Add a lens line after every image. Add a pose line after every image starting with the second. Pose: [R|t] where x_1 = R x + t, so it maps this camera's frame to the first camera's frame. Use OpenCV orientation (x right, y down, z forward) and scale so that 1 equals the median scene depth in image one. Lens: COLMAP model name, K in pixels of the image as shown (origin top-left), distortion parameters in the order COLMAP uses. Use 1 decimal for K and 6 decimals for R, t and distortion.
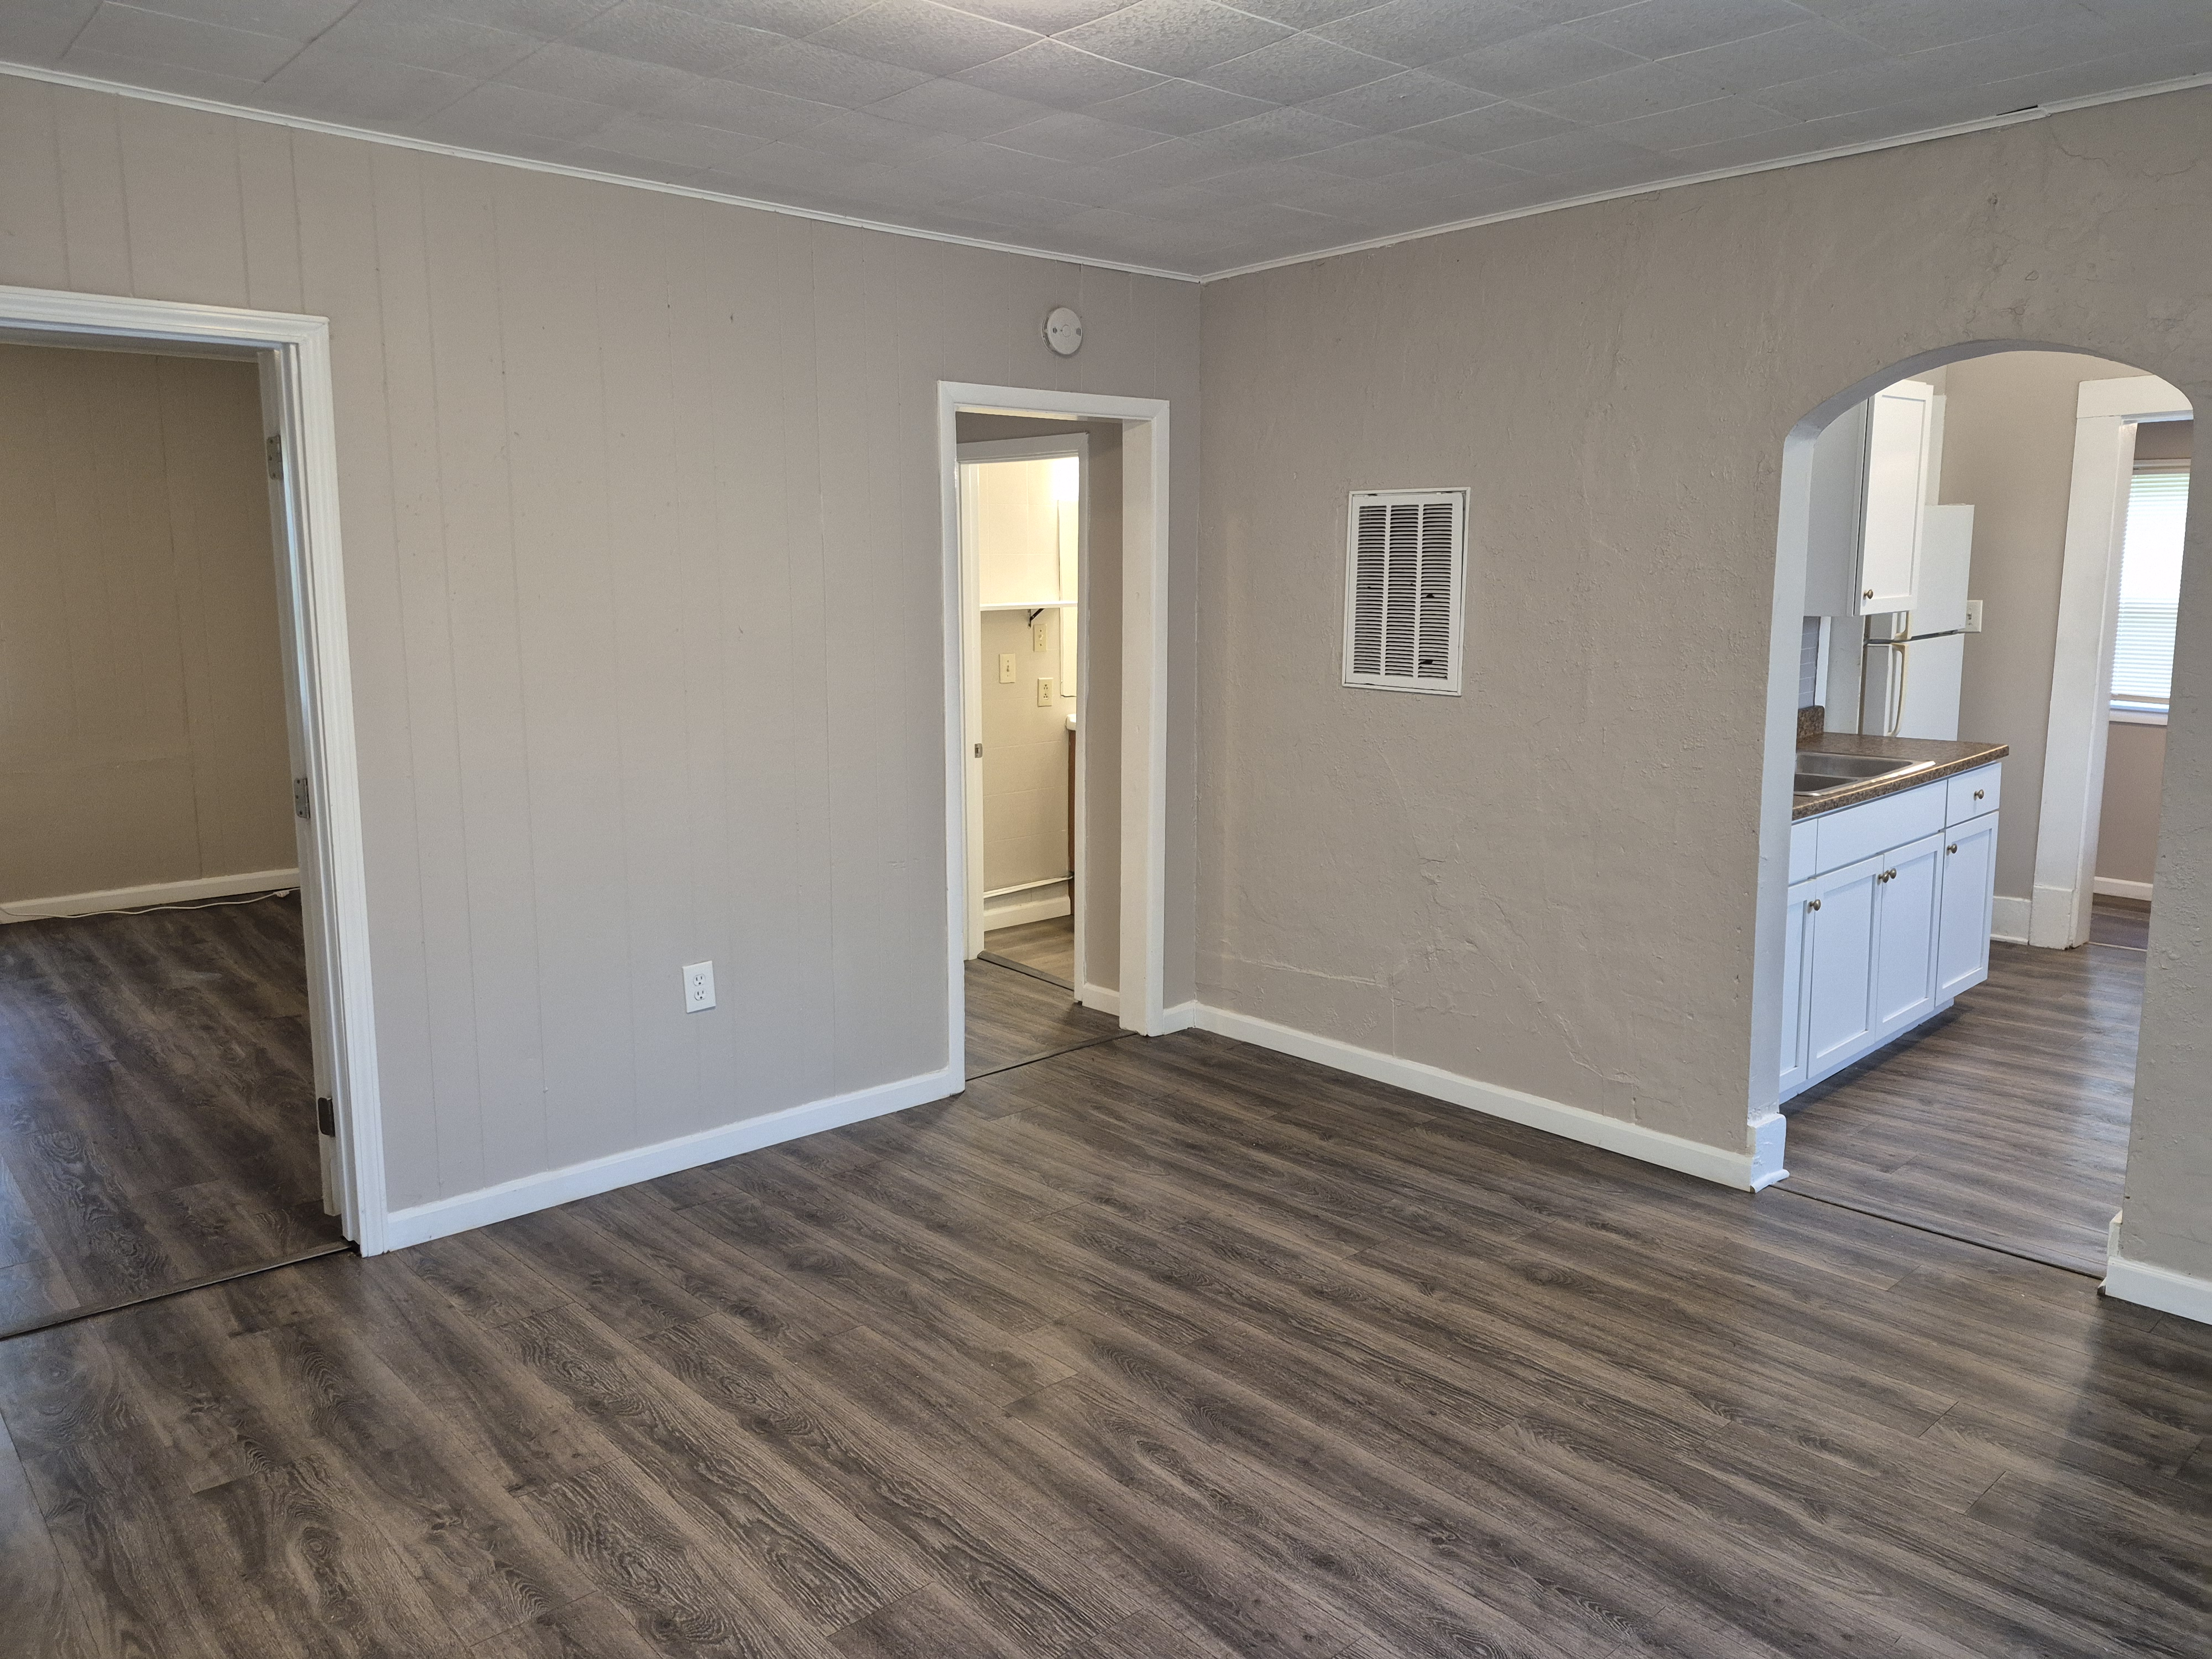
lens RADIAL K [[1553.4, 0, 1114.0], [0, 1553.4, 777.8], [0, 0, 1]] dist [0.097450, -0.114834]
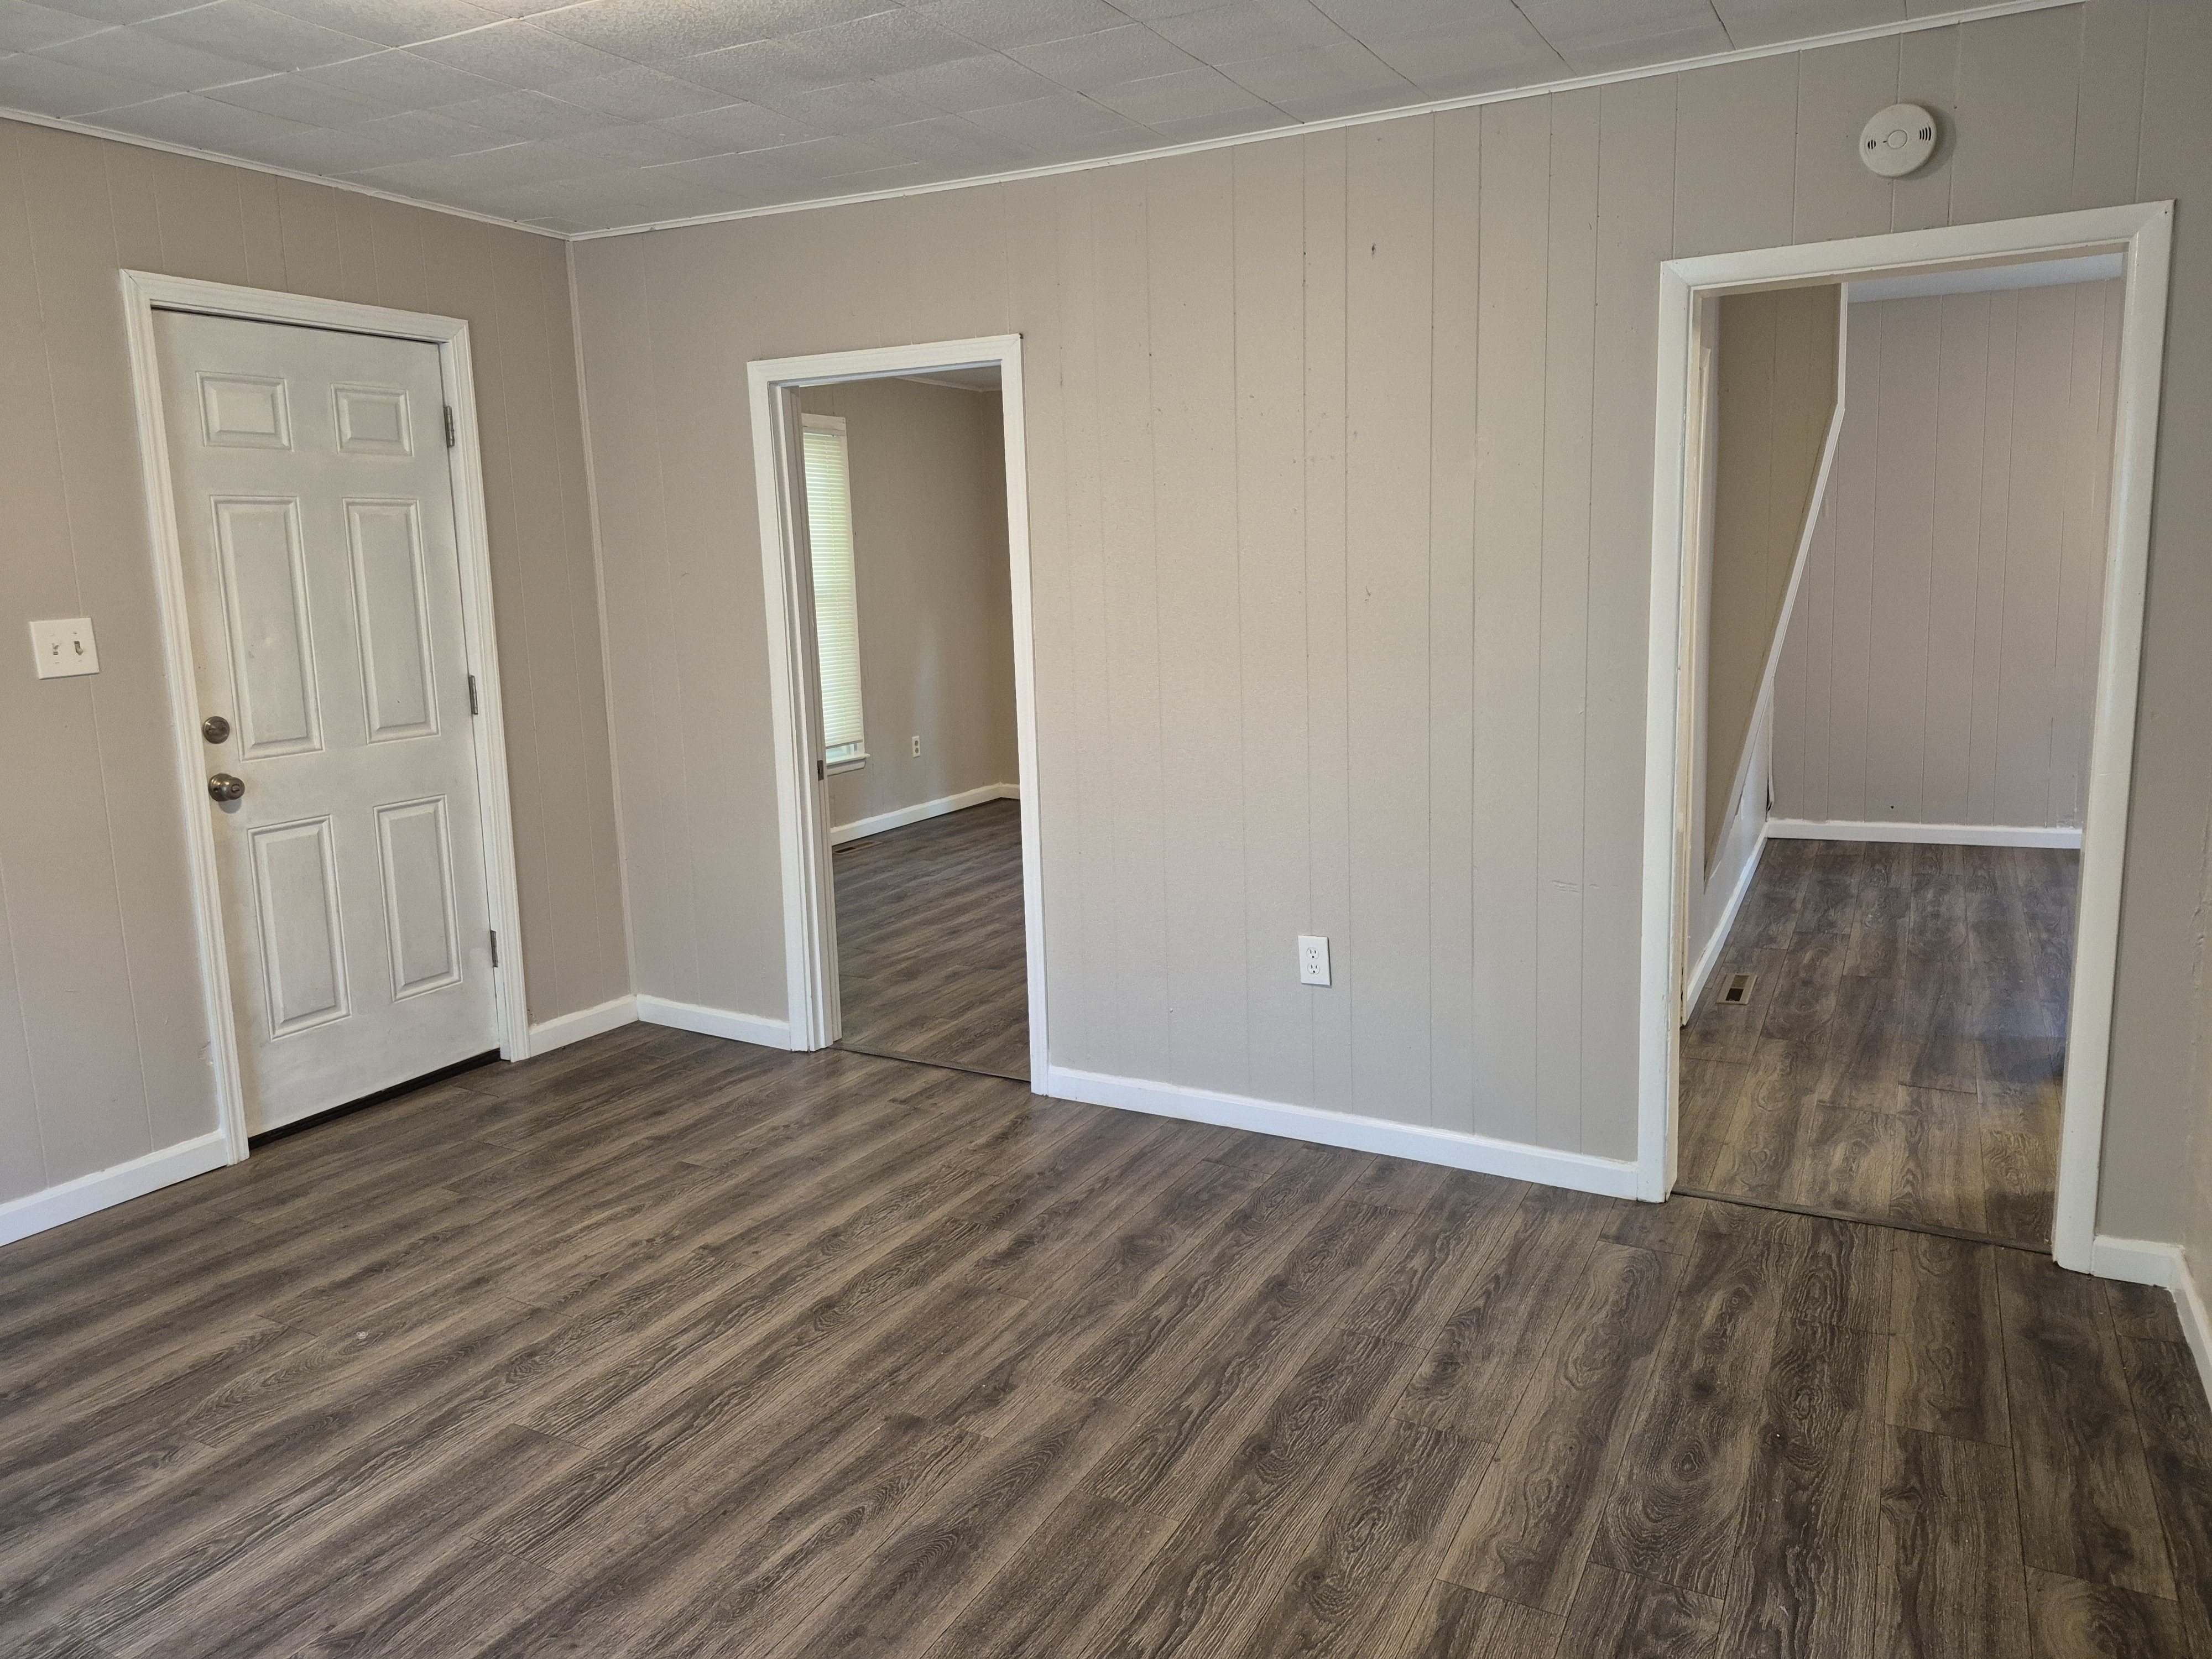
lens RADIAL K [[1553.4, 0, 1114.0], [0, 1553.4, 777.8], [0, 0, 1]] dist [0.097450, -0.114834]
pose [[0.340626, 0.131658, -0.930935, 0.690096], [-0.098263, 0.989710, 0.104017, -0.079807], [0.935050, 0.056045, 0.350058, 0.647232]]
